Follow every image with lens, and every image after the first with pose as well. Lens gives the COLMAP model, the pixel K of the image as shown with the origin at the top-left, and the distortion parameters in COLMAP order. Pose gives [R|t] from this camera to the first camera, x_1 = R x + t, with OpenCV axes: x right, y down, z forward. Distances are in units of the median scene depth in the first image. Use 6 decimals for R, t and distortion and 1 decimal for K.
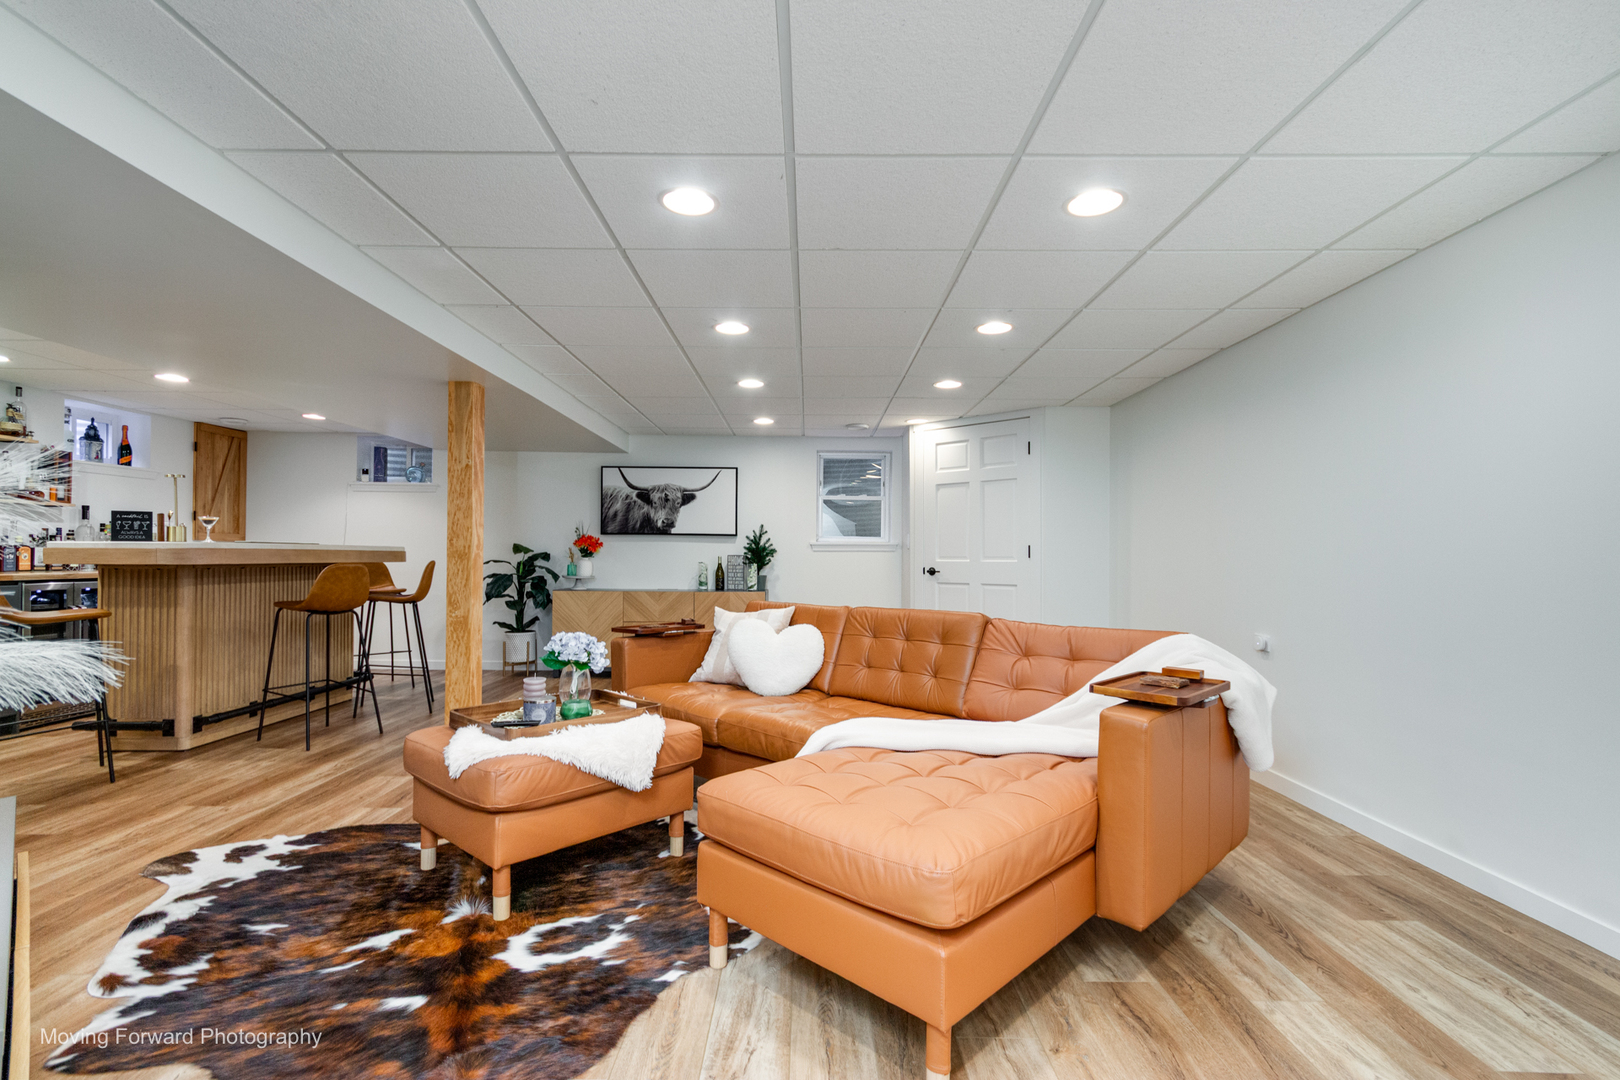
lens RADIAL K [[751.0, 0, 804.8], [0, 751.0, 539.0], [0, 0, 1]] dist [0.005517, 0.000099]
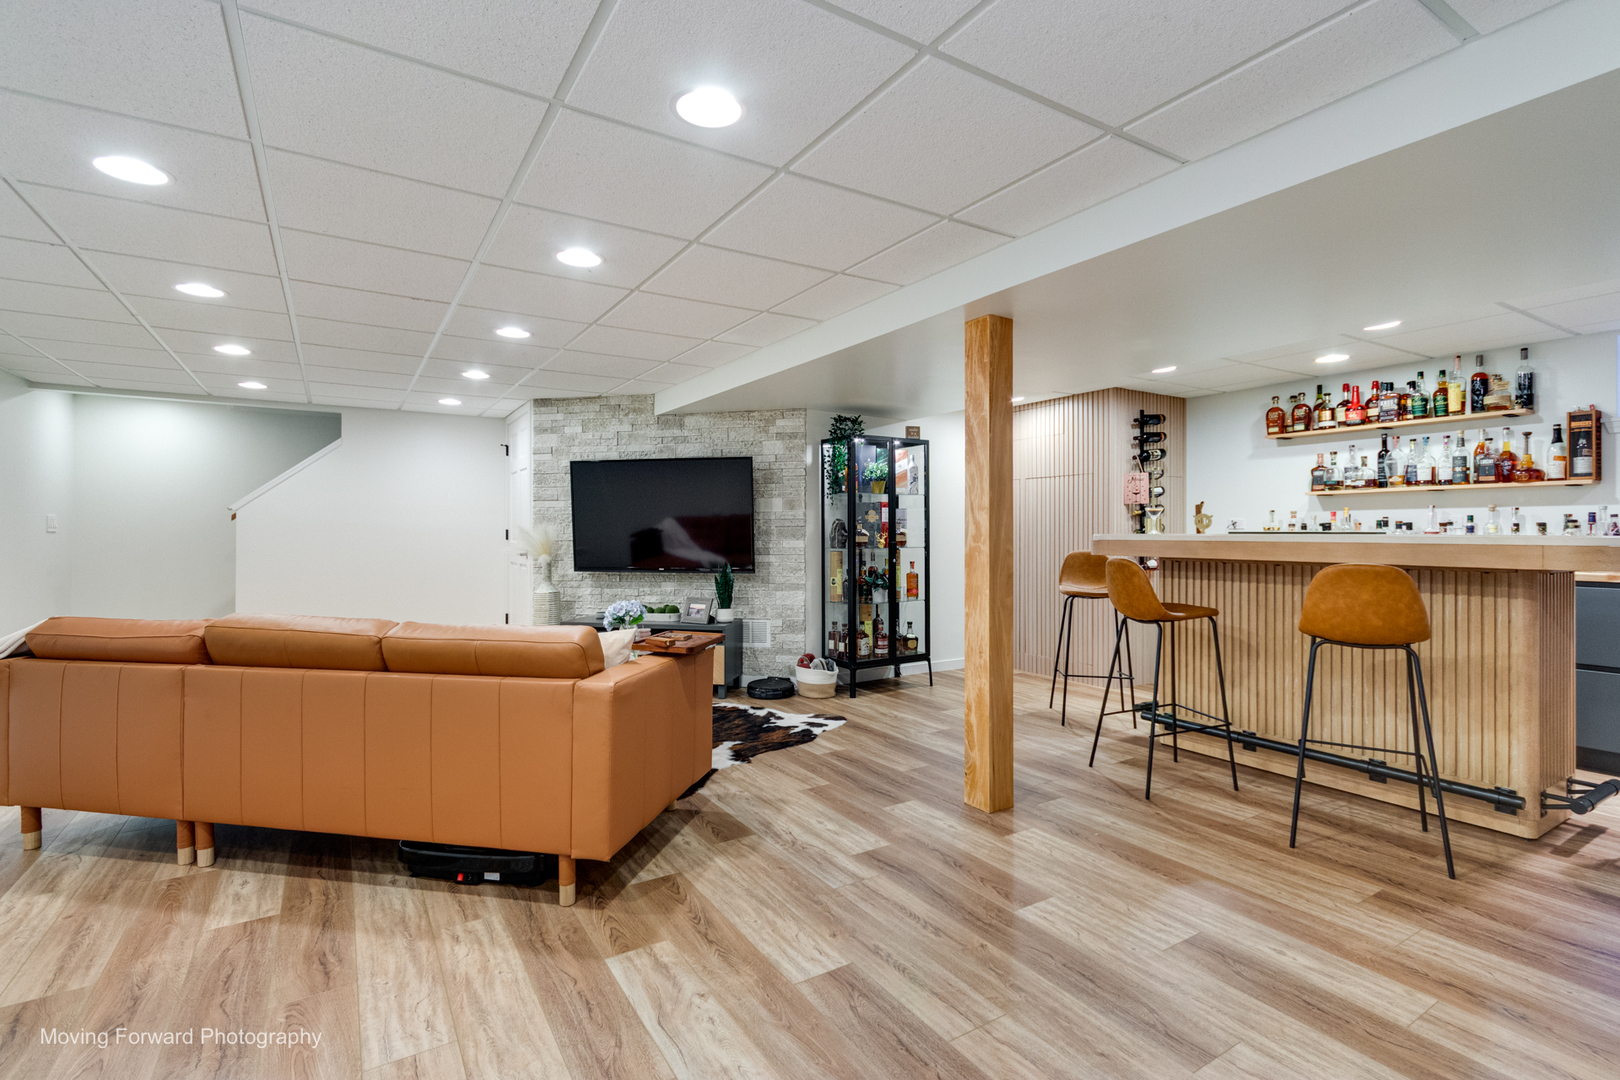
lens RADIAL K [[751.0, 0, 804.8], [0, 751.0, 539.0], [0, 0, 1]] dist [0.005517, 0.000099]
pose [[-0.843879, 0.001138, -0.536533, 0.150273], [0.007670, 0.999921, -0.009944, 0.020991], [0.536479, -0.012506, -0.843821, 2.181269]]
